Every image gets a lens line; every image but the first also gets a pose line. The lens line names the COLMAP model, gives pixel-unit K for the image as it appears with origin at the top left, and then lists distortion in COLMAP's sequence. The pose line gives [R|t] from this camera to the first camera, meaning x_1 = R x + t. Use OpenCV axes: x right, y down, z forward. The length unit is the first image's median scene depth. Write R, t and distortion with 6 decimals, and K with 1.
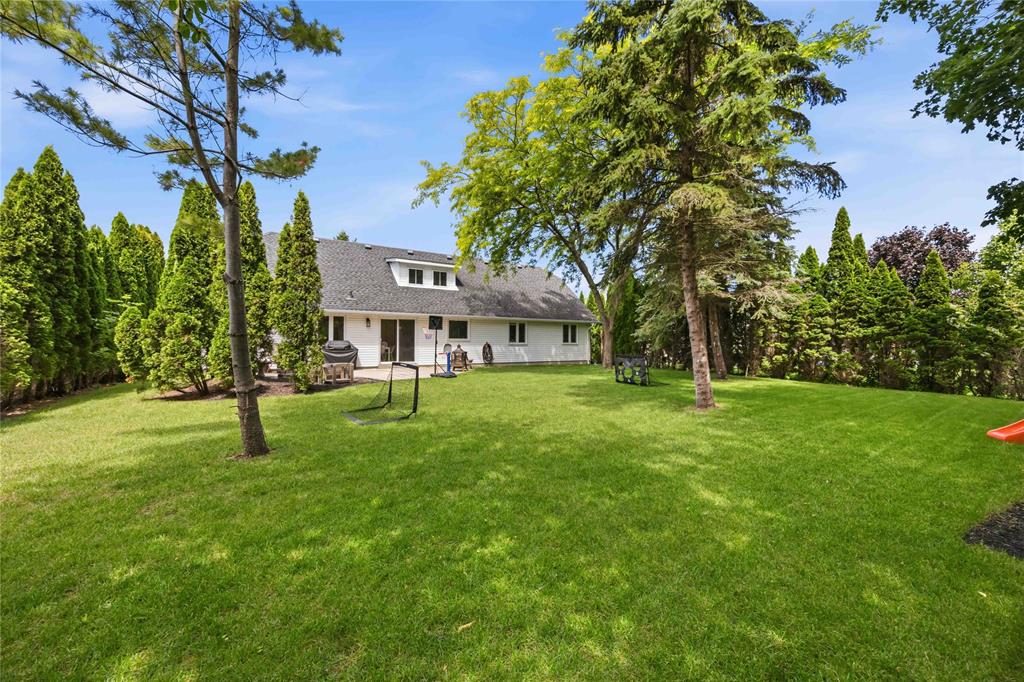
lens RADIAL K [[395.8, 0, 512.0], [0, 395.8, 341.0], [0, 0, 1]] dist [-0.001420, 0.000026]
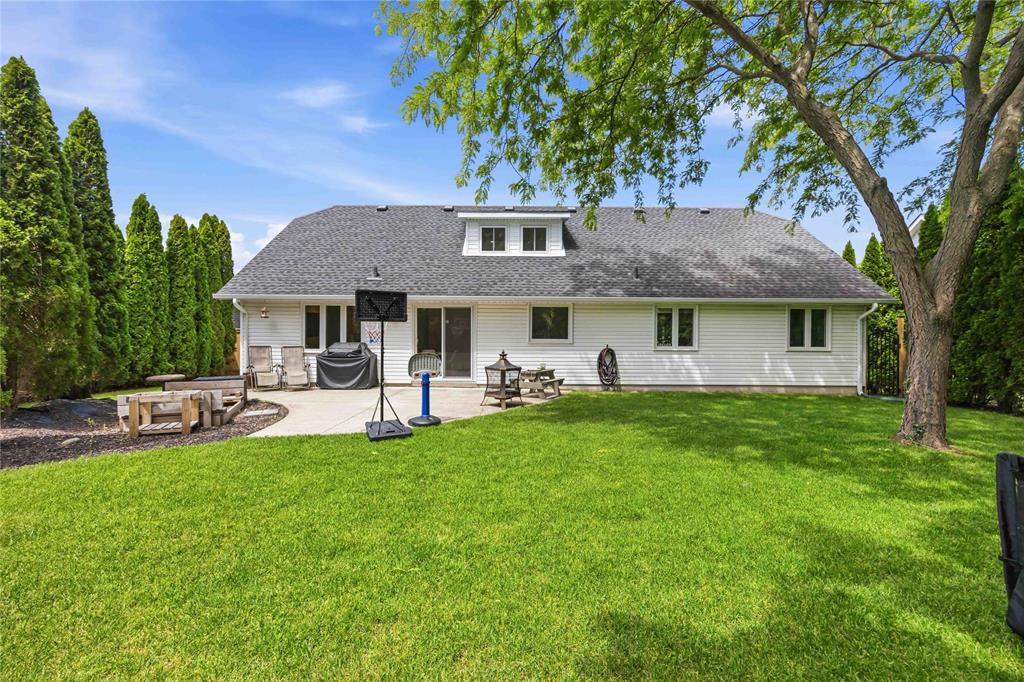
lens RADIAL K [[395.8, 0, 512.0], [0, 395.8, 341.0], [0, 0, 1]] dist [-0.001420, 0.000026]
pose [[0.847341, 0.005479, -0.531022, 0.108479], [0.000116, 0.999945, 0.010502, -0.008274], [0.531050, -0.008960, 0.847293, 0.462441]]
